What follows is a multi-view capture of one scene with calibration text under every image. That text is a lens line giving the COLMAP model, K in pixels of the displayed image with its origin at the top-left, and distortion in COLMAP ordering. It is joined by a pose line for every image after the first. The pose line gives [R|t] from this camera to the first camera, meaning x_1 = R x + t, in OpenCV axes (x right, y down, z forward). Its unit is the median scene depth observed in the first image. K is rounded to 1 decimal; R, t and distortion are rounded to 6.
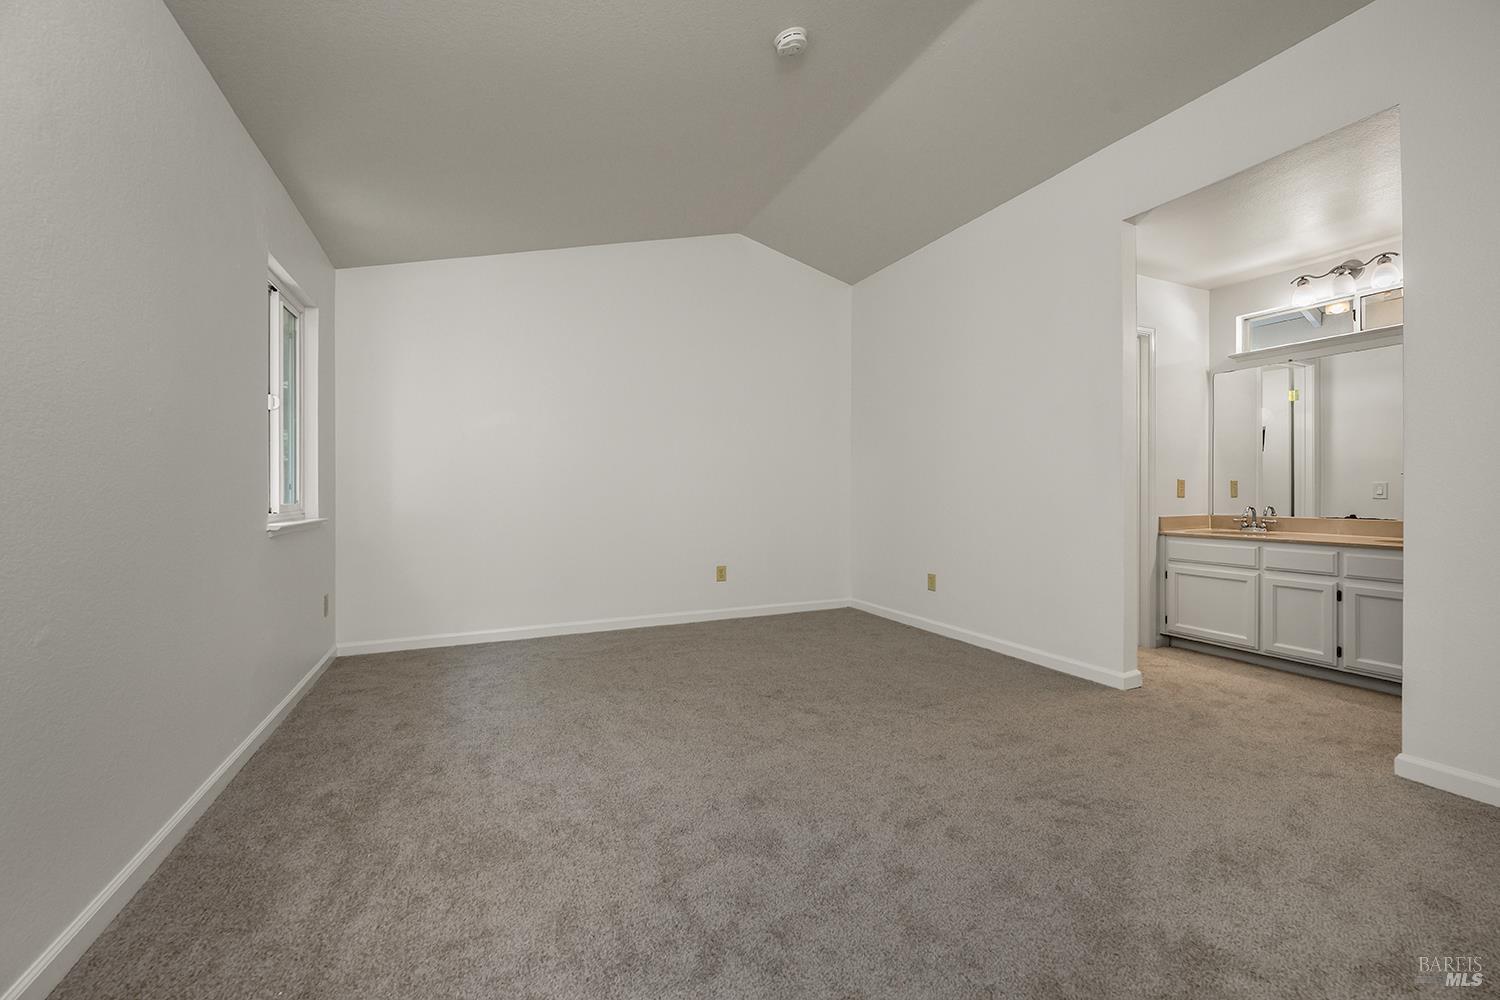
lens RADIAL K [[601.1, 0, 751.2], [0, 601.1, 496.0], [0, 0, 1]] dist [-0.009670, 0.000044]
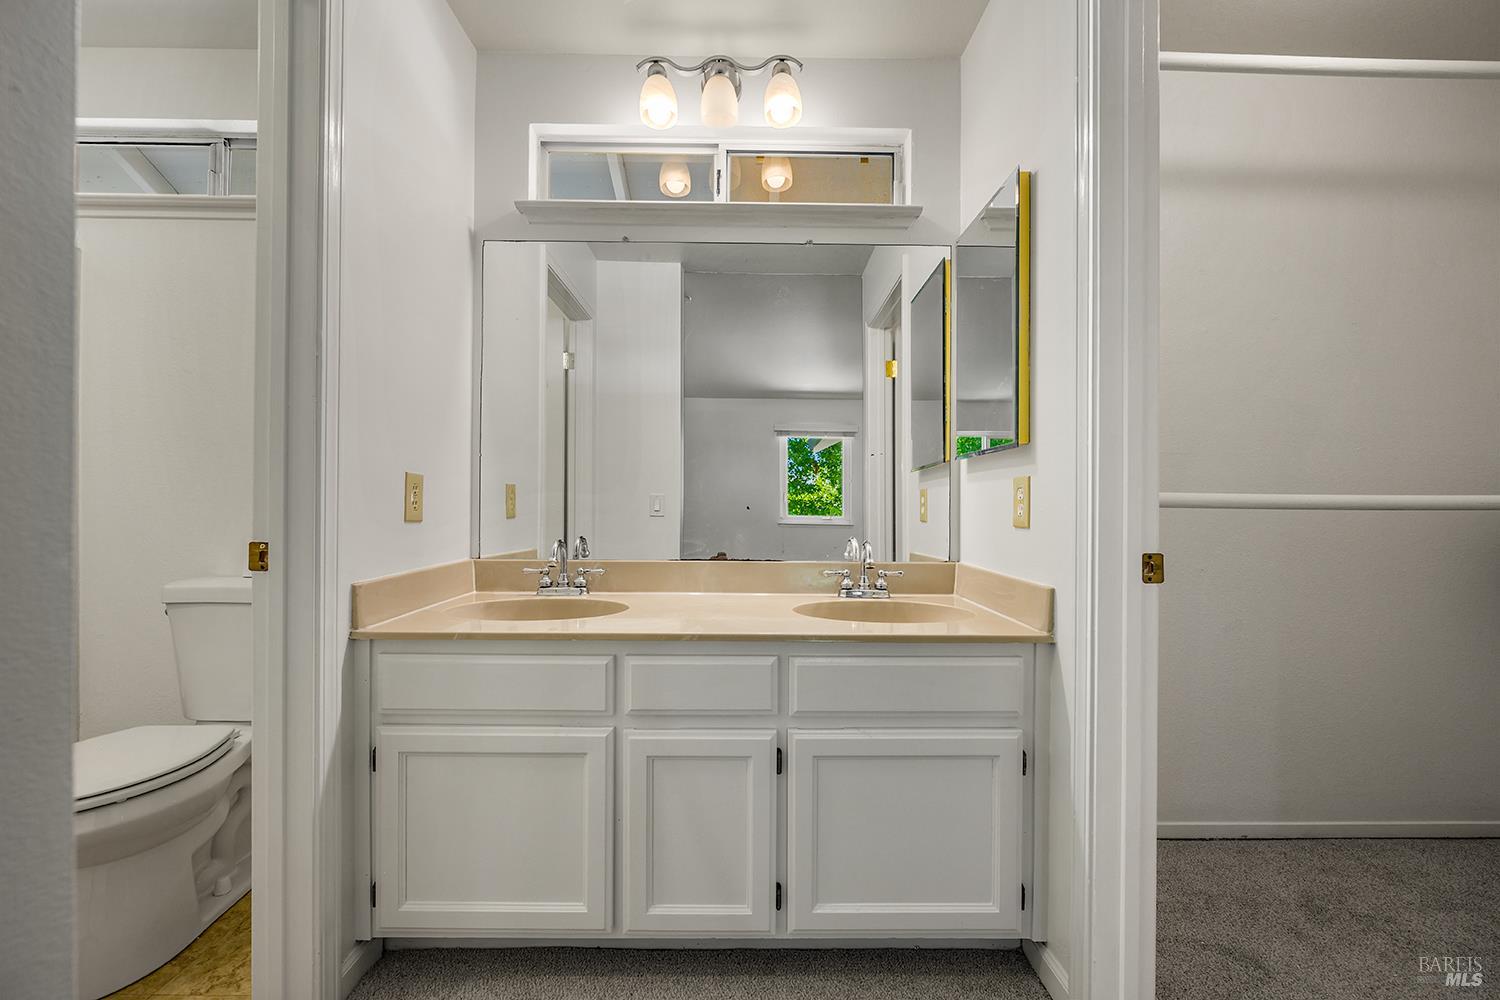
lens RADIAL K [[601.1, 0, 751.6], [0, 601.1, 503.5], [0, 0, 1]] dist [-0.009670, 0.000044]
pose [[0.407645, 0.004778, 0.913128, 0.483375], [0.001056, 0.999983, -0.005704, -0.006917], [-0.913140, 0.003289, 0.407633, 0.683441]]
